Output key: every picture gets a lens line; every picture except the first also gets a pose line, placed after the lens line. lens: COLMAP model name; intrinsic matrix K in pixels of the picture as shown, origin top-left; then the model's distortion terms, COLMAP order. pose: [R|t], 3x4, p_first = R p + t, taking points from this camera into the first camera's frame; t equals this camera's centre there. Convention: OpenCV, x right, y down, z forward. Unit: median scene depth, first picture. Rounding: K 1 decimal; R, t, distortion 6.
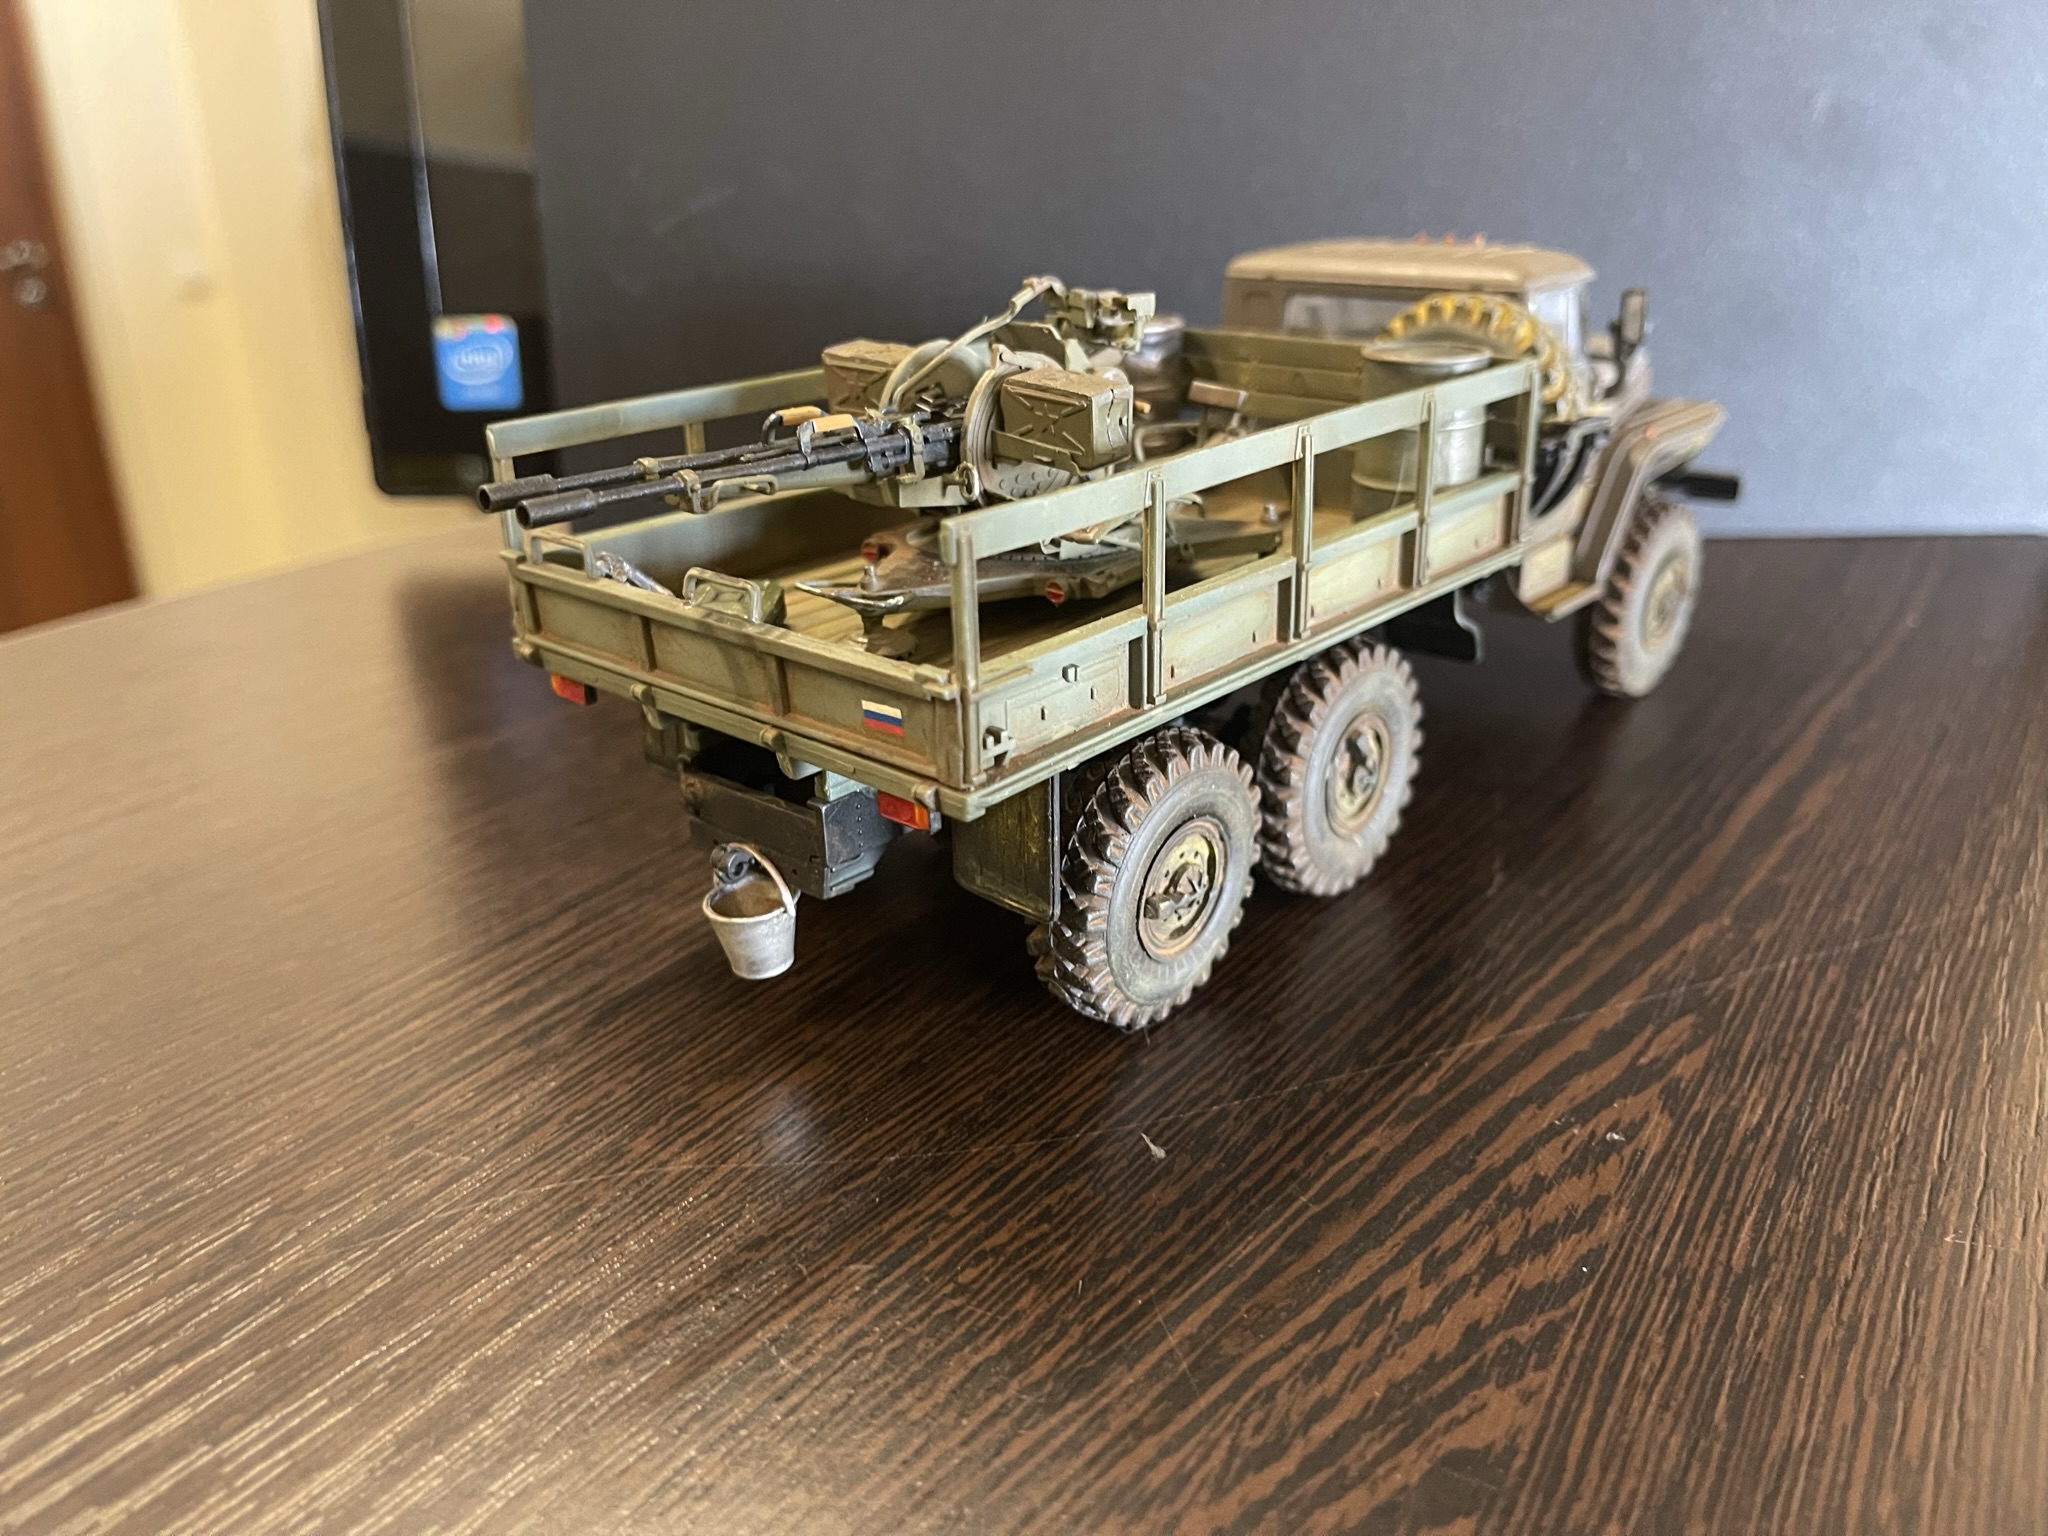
lens RADIAL K [[1647.8, 0, 1024.0], [0, 1647.8, 768.0], [0, 0, 1]] dist [0.021442, -0.072999]
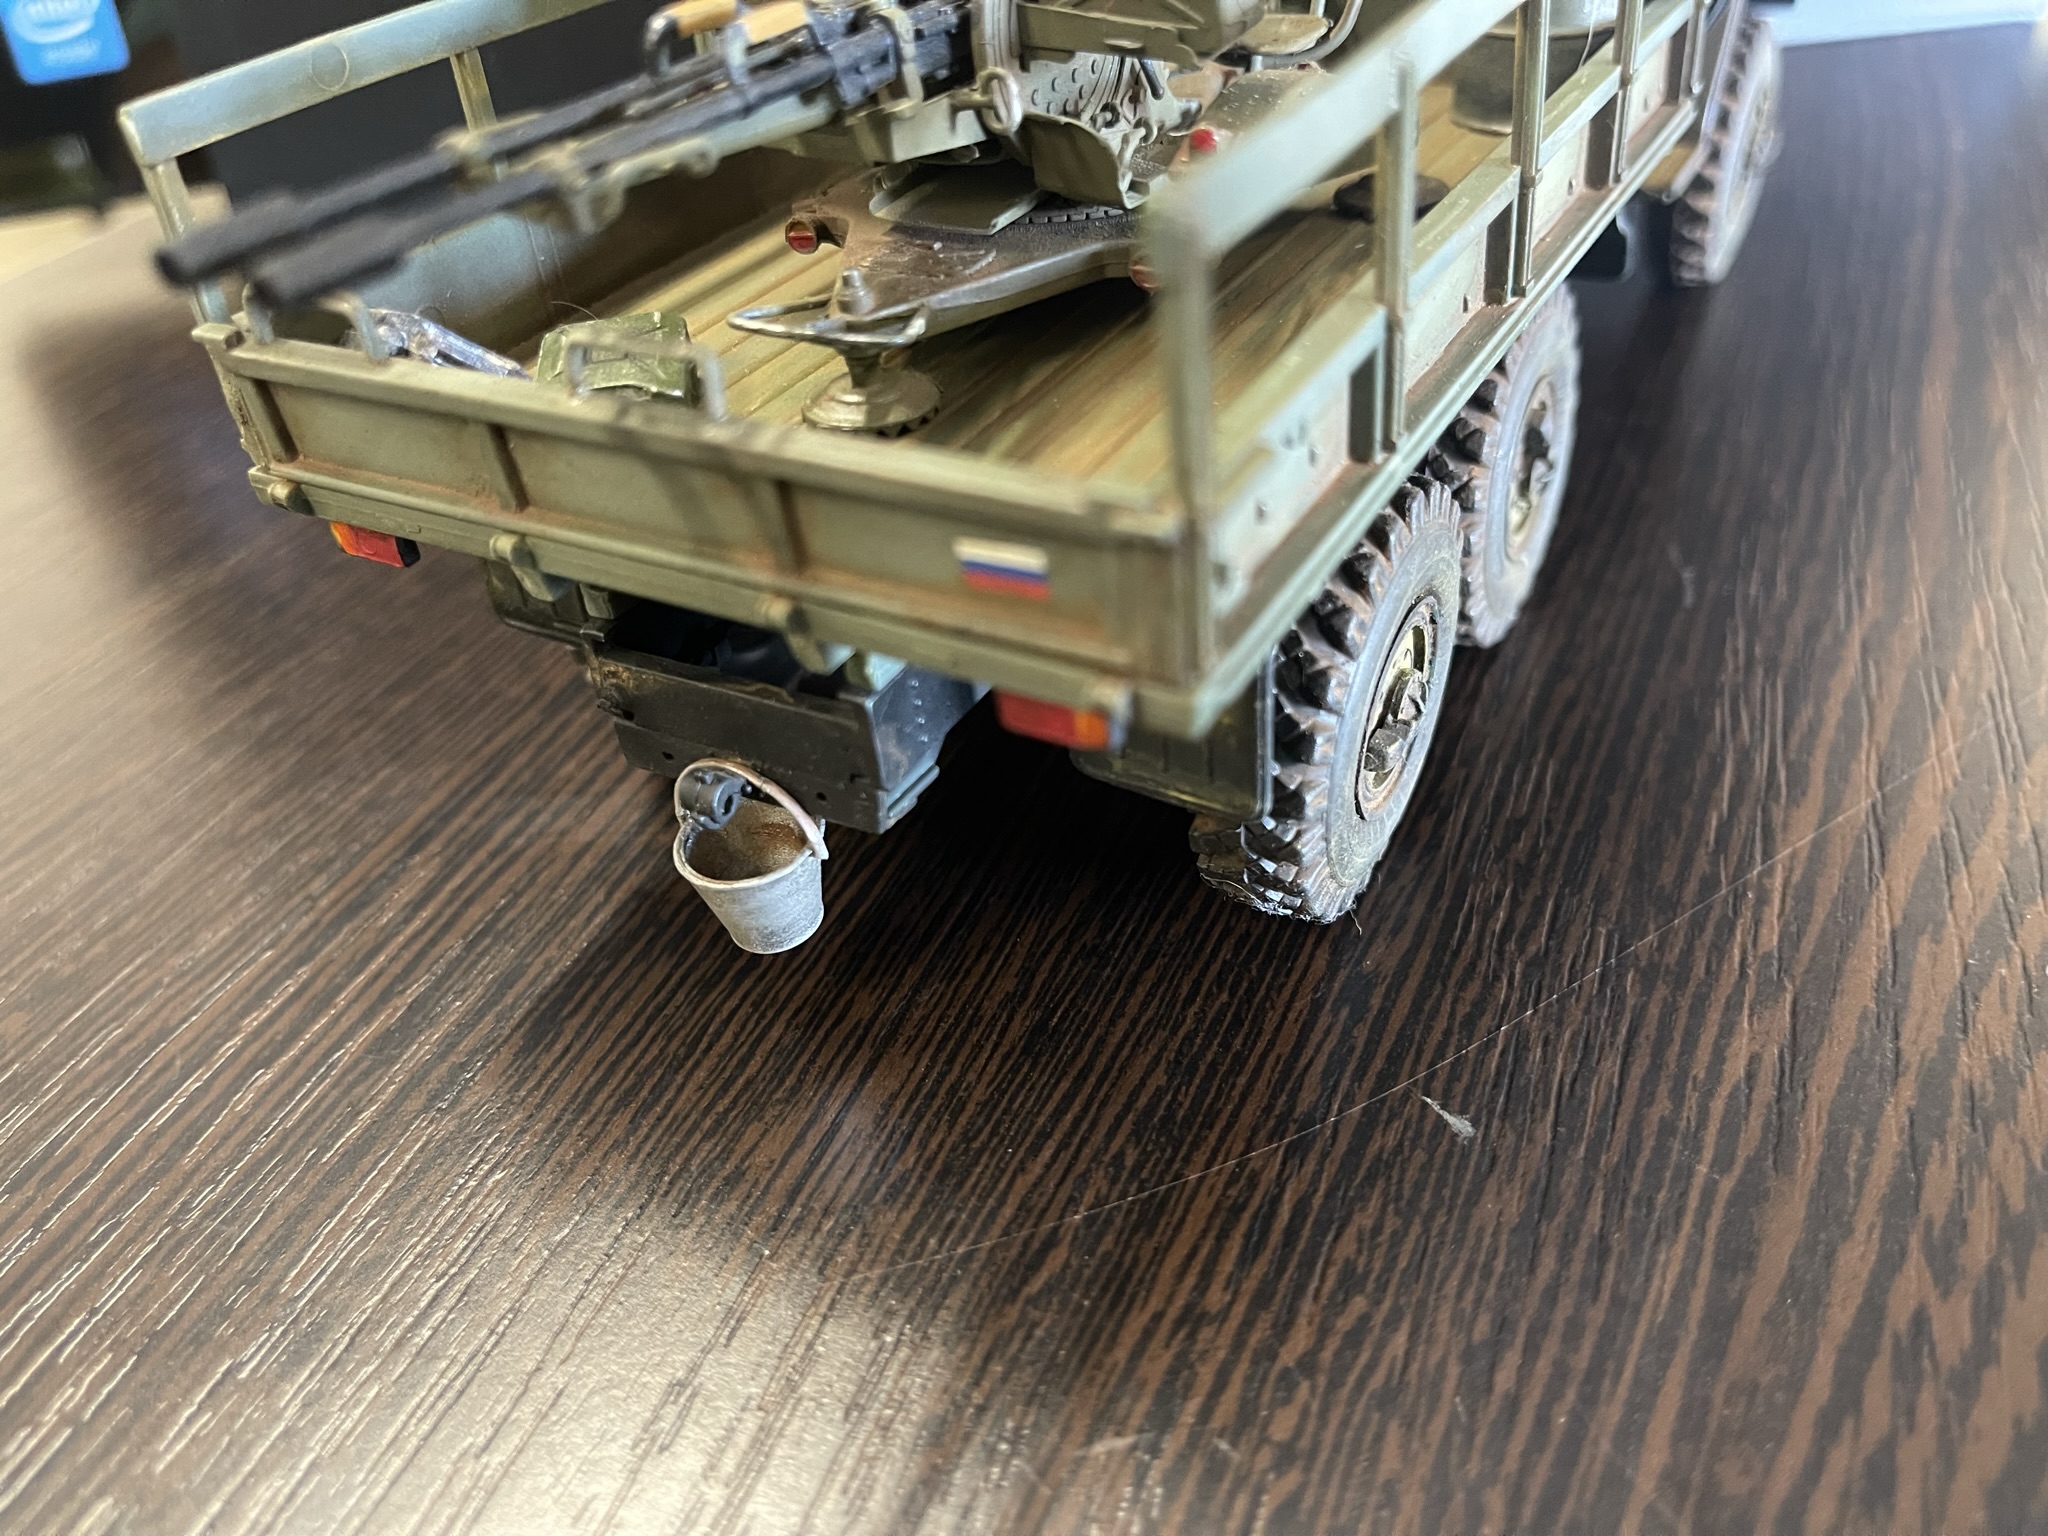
lens RADIAL K [[1647.8, 0, 1024.0], [0, 1647.8, 768.0], [0, 0, 1]] dist [0.021442, -0.072999]
pose [[0.976619, -0.174168, 0.126017, -0.141914], [0.140244, 0.960449, 0.240559, -0.087419], [-0.162931, -0.217261, 0.962419, 0.390186]]
